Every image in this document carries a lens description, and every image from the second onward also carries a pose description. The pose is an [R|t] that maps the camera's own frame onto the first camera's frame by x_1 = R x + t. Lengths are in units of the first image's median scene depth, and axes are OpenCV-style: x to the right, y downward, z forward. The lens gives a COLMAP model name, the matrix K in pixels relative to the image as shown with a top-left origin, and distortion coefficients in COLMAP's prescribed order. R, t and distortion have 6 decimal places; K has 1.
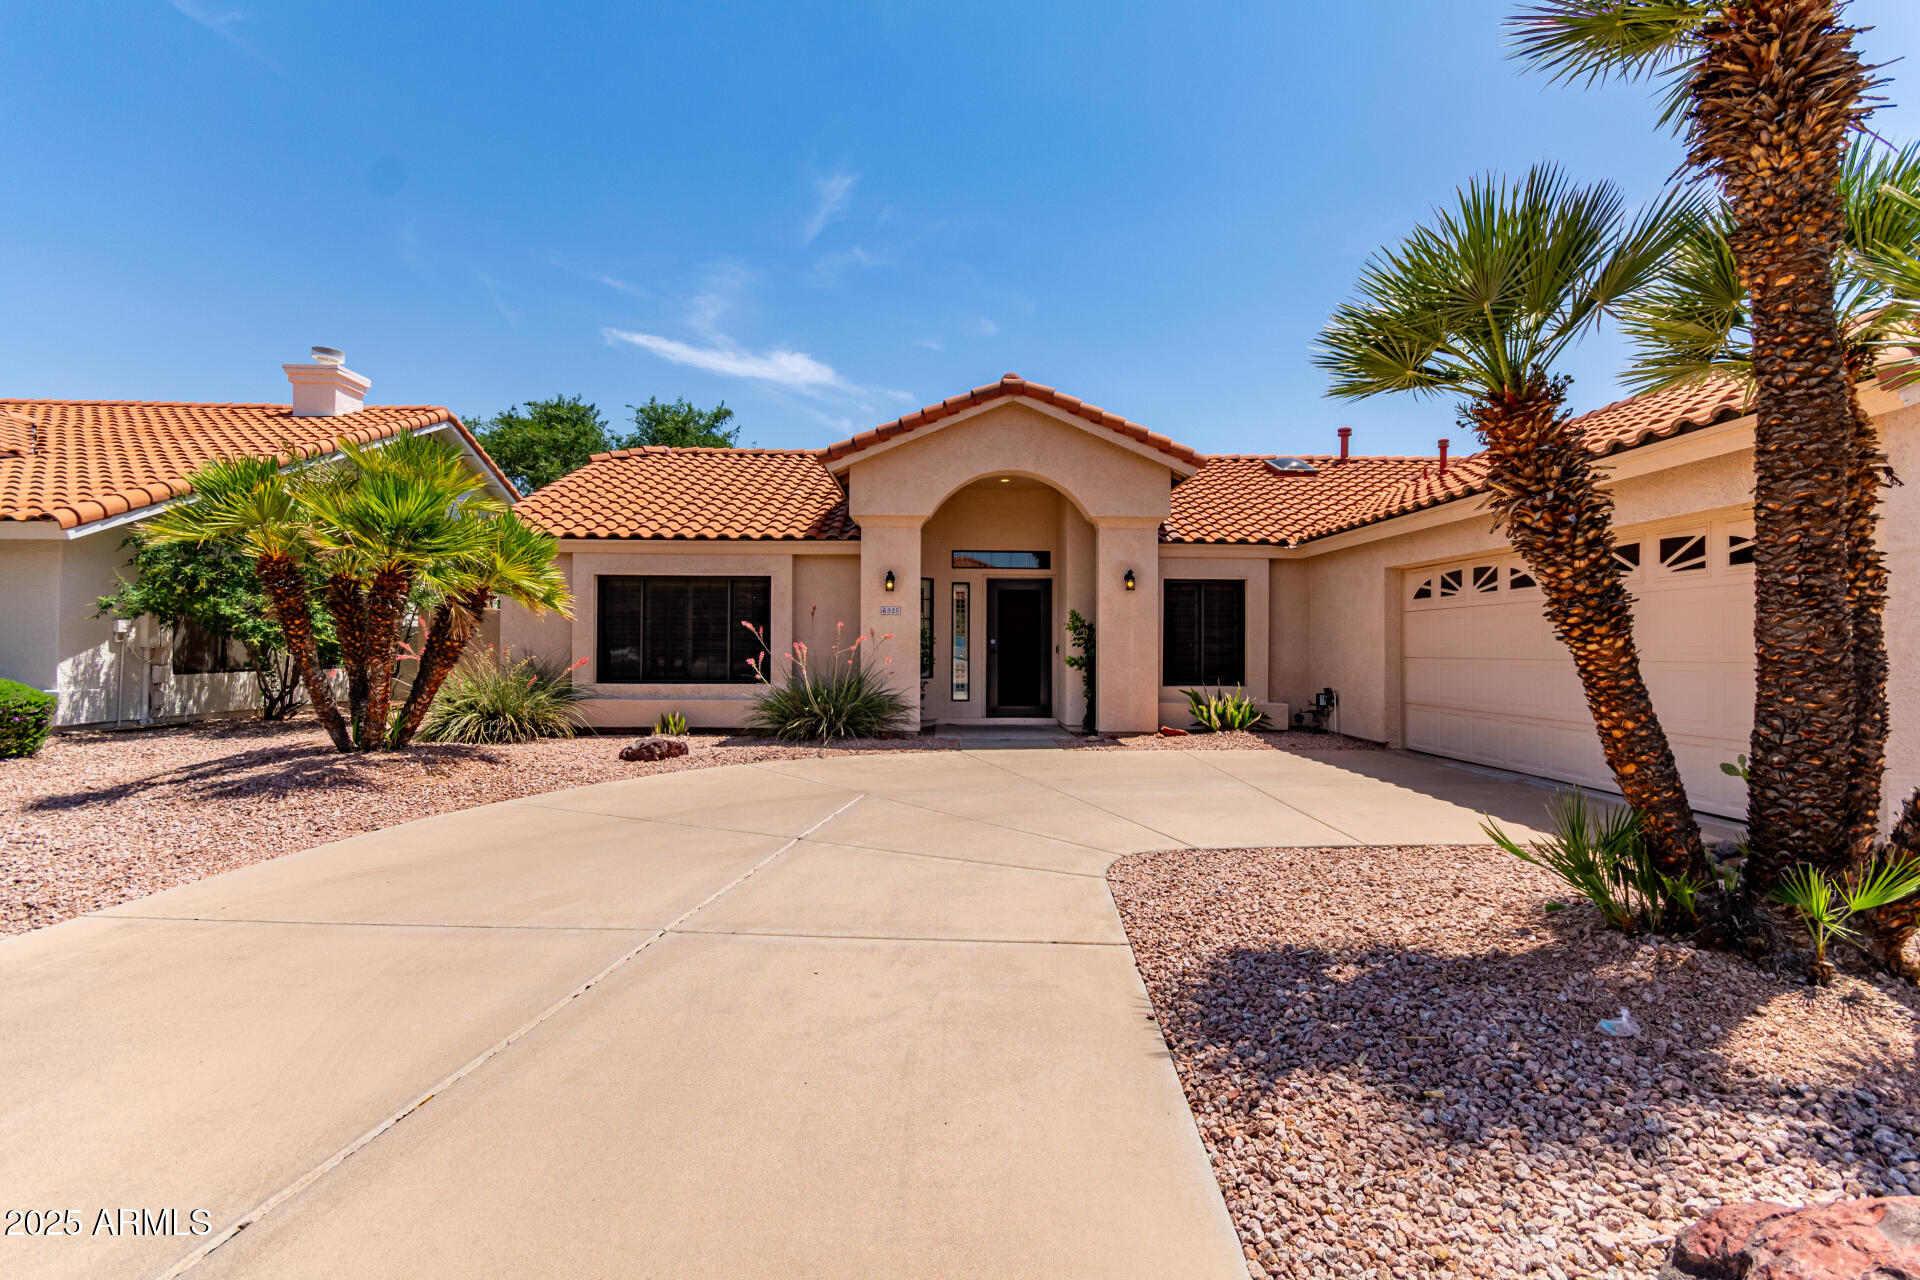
lens RADIAL K [[901.2, 0, 947.9], [0, 901.2, 638.9], [0, 0, 1]] dist [0.001634, 0.001121]
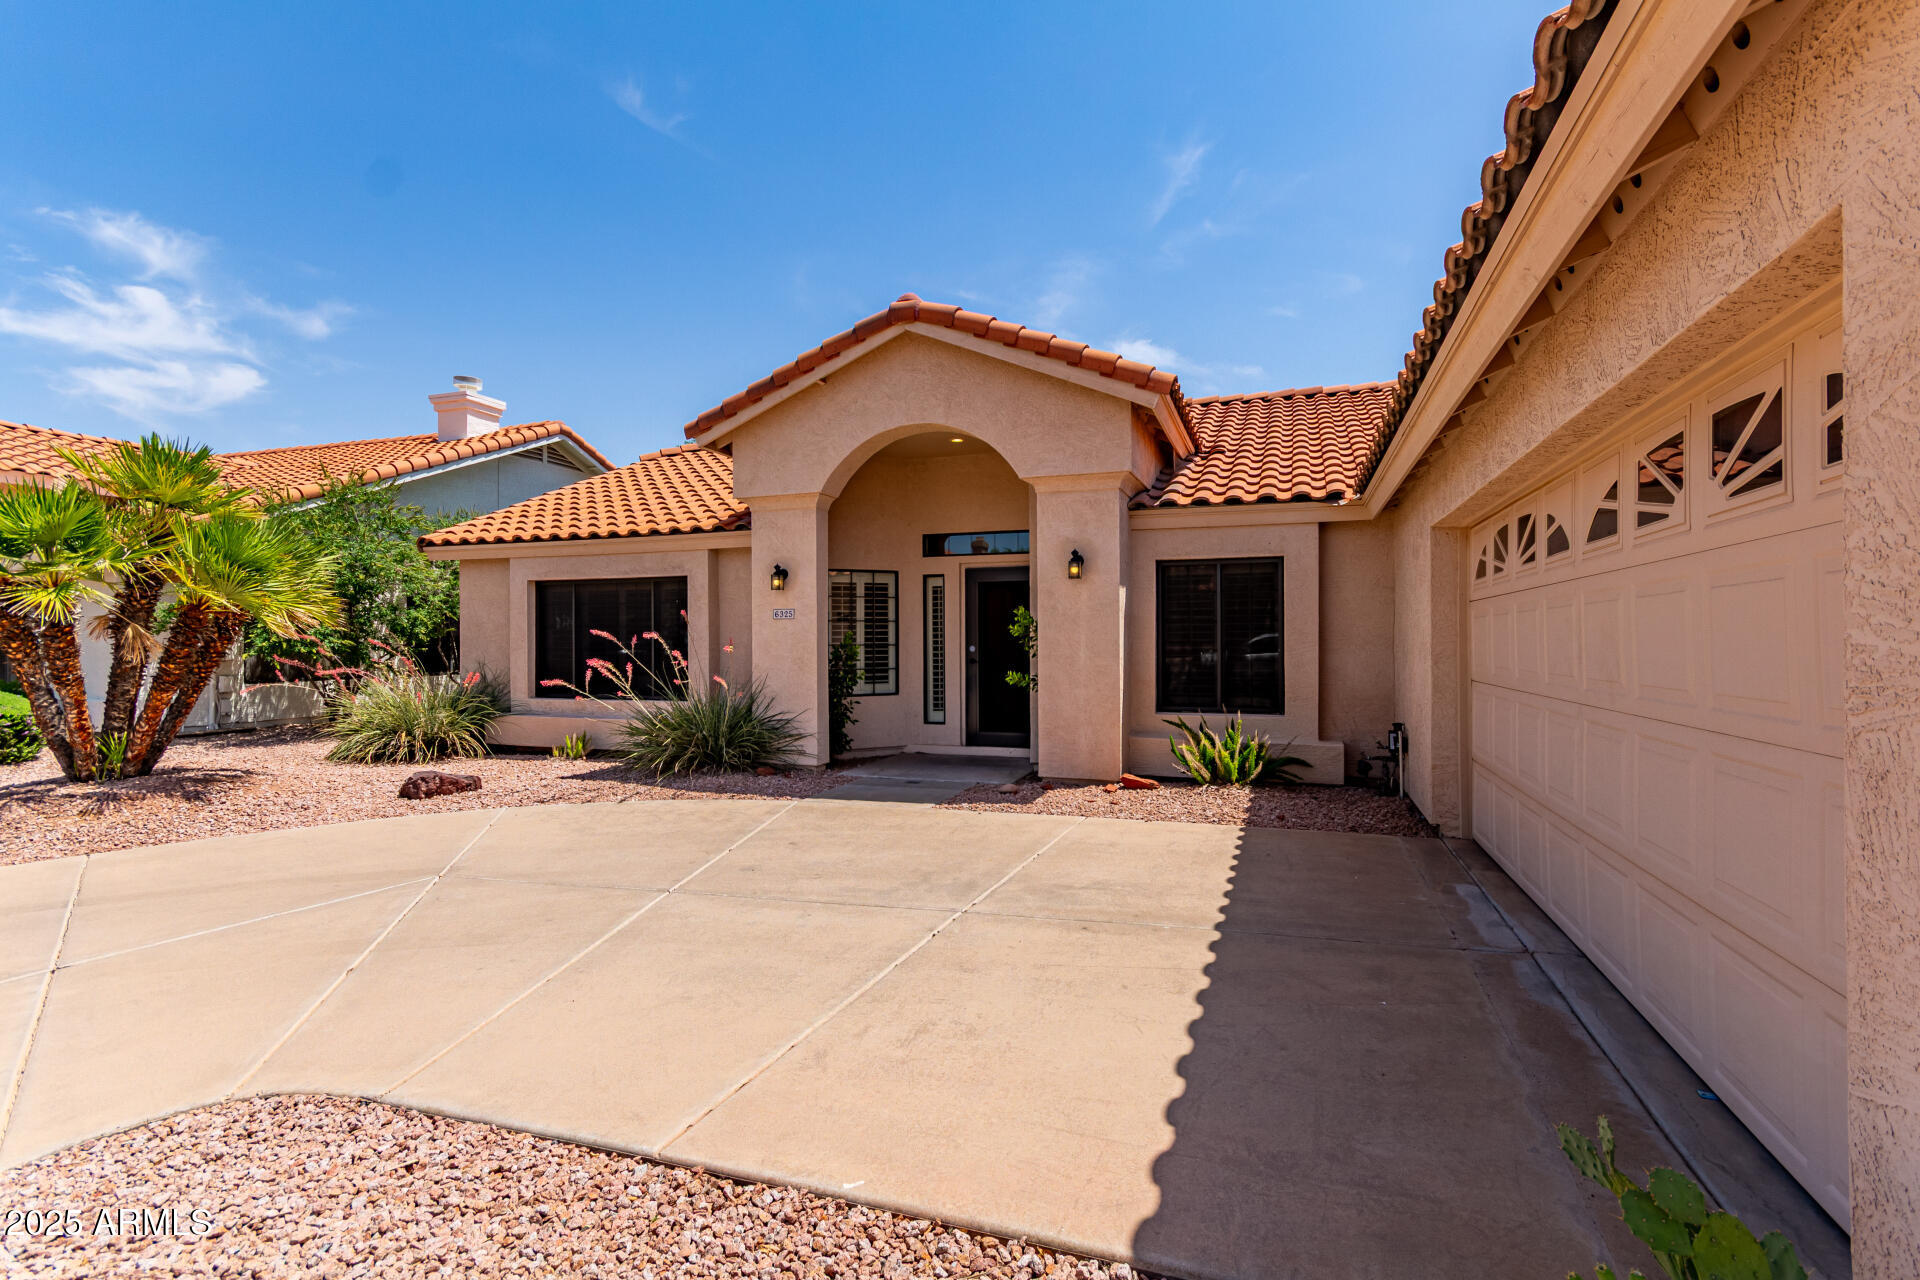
lens RADIAL K [[901.2, 0, 965.5], [0, 901.2, 643.9], [0, 0, 1]] dist [0.001634, 0.001121]
pose [[0.930888, -0.007672, -0.365225, 0.363181], [0.013317, 0.999828, 0.012939, -0.012638], [0.365062, -0.016908, 0.930829, 0.297884]]
